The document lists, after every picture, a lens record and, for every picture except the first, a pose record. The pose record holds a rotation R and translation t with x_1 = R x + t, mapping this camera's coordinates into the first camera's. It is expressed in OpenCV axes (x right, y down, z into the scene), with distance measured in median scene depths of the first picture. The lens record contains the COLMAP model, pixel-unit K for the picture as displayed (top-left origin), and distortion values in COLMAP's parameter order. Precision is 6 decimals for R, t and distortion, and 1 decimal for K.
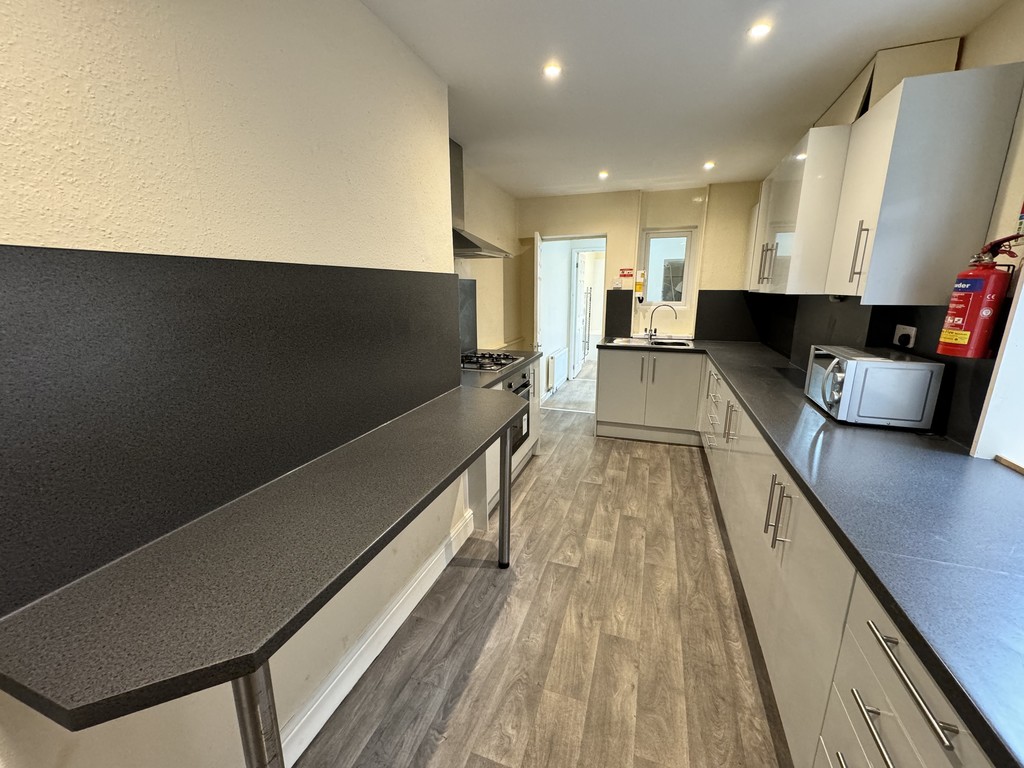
lens RADIAL K [[408.5, 0, 513.6], [0, 408.5, 381.0], [0, 0, 1]] dist [-0.000575, -0.000002]
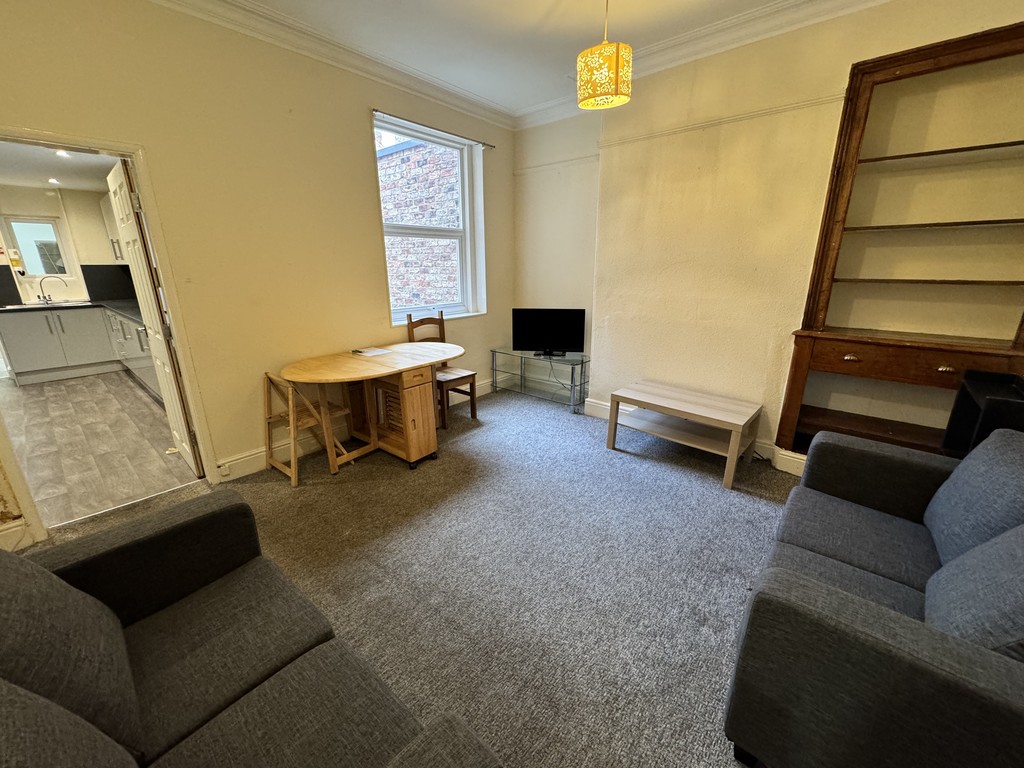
lens RADIAL K [[407.6, 0, 511.8], [0, 407.6, 380.7], [0, 0, 1]] dist [0.001171, 0.000247]
pose [[0.364551, -0.255563, 0.895427, -0.558243], [0.215371, 0.958669, 0.185930, 0.333713], [-0.905935, 0.125068, 0.404525, -1.322874]]
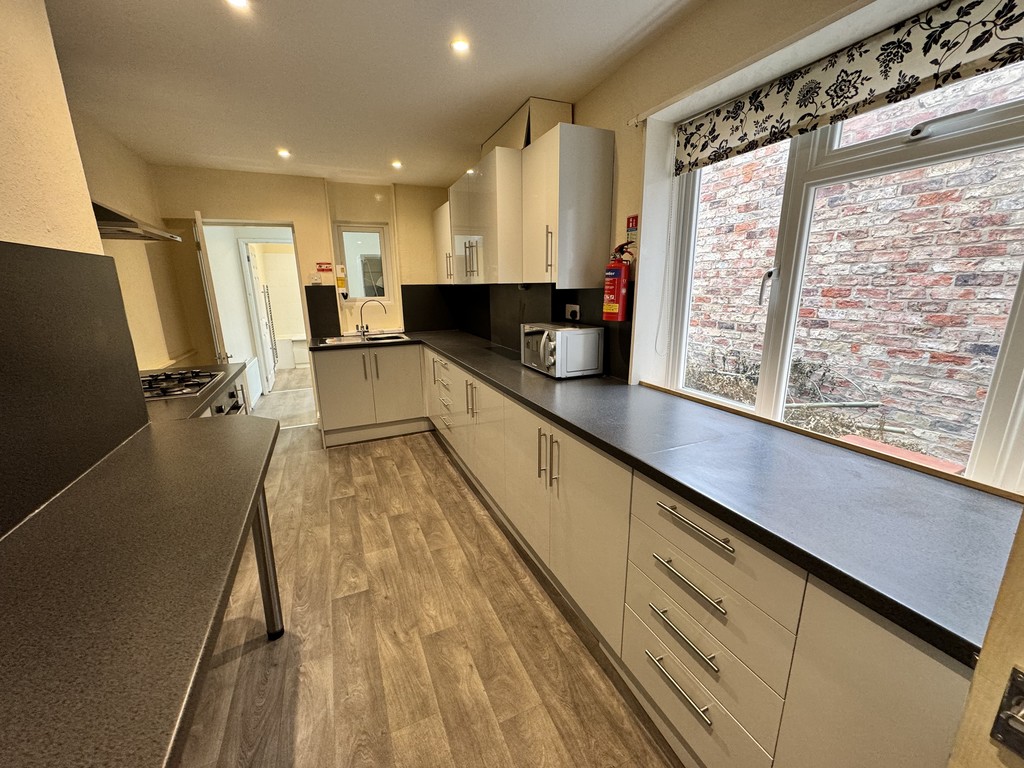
lens RADIAL K [[407.6, 0, 511.8], [0, 407.6, 380.7], [0, 0, 1]] dist [0.001171, 0.000247]
pose [[0.728832, -0.164913, 0.664535, -0.114508], [0.165064, 0.984255, 0.063221, -0.000495], [-0.664498, 0.063613, 0.744578, 0.077178]]
